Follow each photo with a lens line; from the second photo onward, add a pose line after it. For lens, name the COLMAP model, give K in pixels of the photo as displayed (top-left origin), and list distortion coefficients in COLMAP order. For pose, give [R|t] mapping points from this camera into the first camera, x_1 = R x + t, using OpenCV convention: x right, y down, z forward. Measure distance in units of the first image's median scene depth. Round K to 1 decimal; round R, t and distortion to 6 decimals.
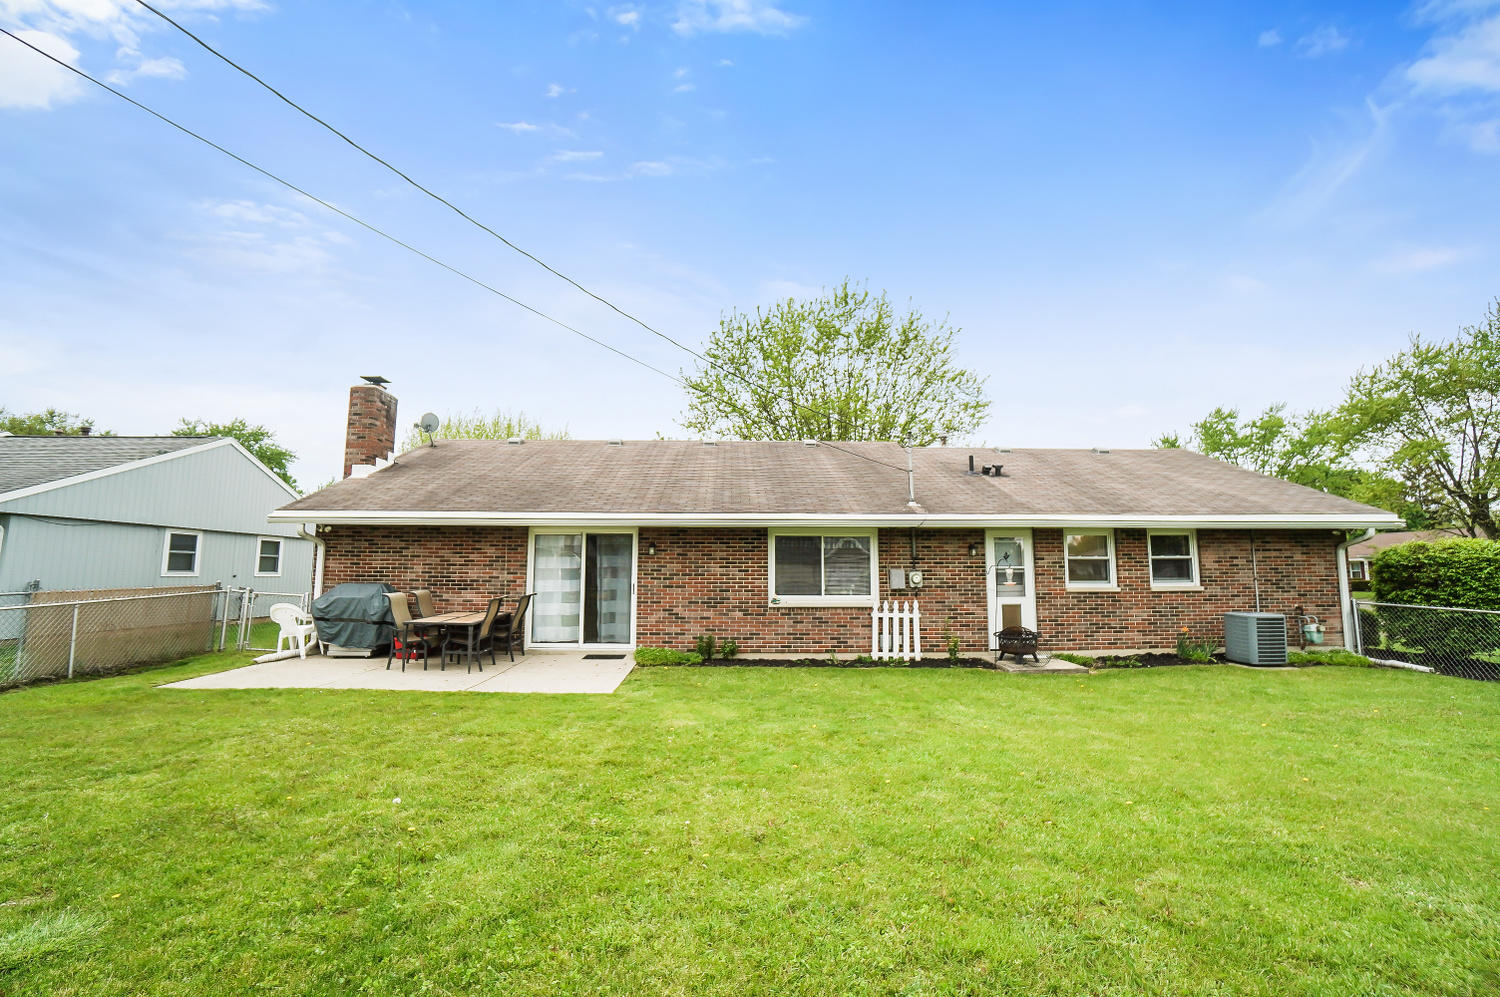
lens RADIAL K [[687.2, 0, 750.0], [0, 687.2, 498.5], [0, 0, 1]] dist [-0.042706, 0.000773]
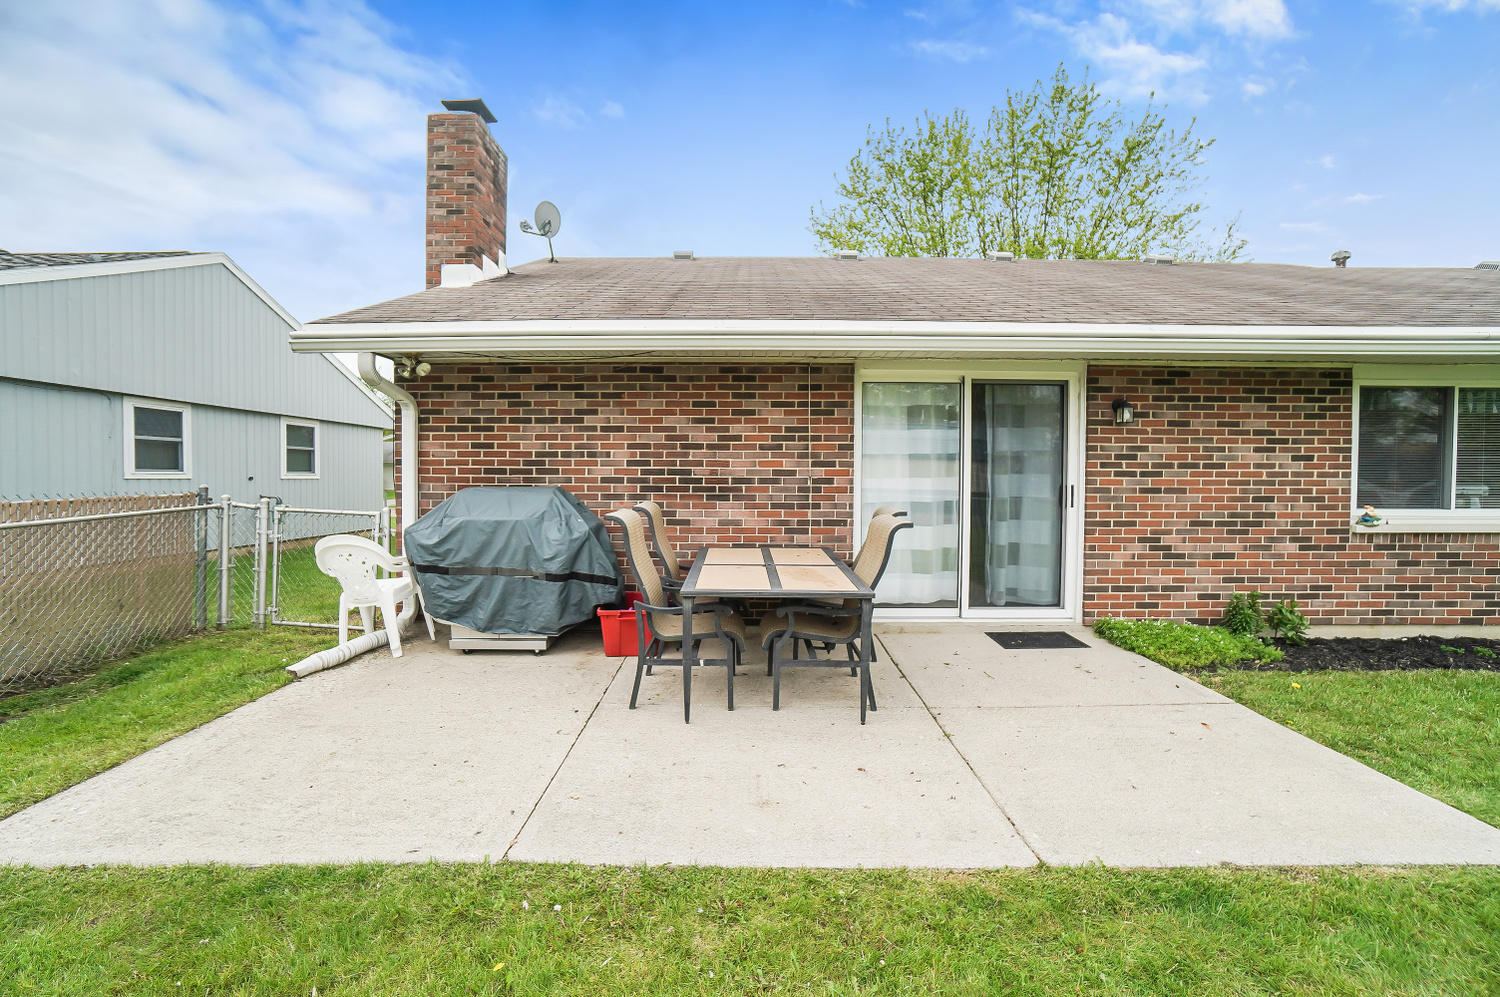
lens RADIAL K [[687.2, 0, 750.0], [0, 687.2, 498.5], [0, 0, 1]] dist [-0.042706, 0.000773]
pose [[0.999506, -0.001109, -0.031397, -0.381196], [0.005572, 0.989793, 0.142407, 0.065585], [0.030919, -0.142511, 0.989310, 0.528949]]
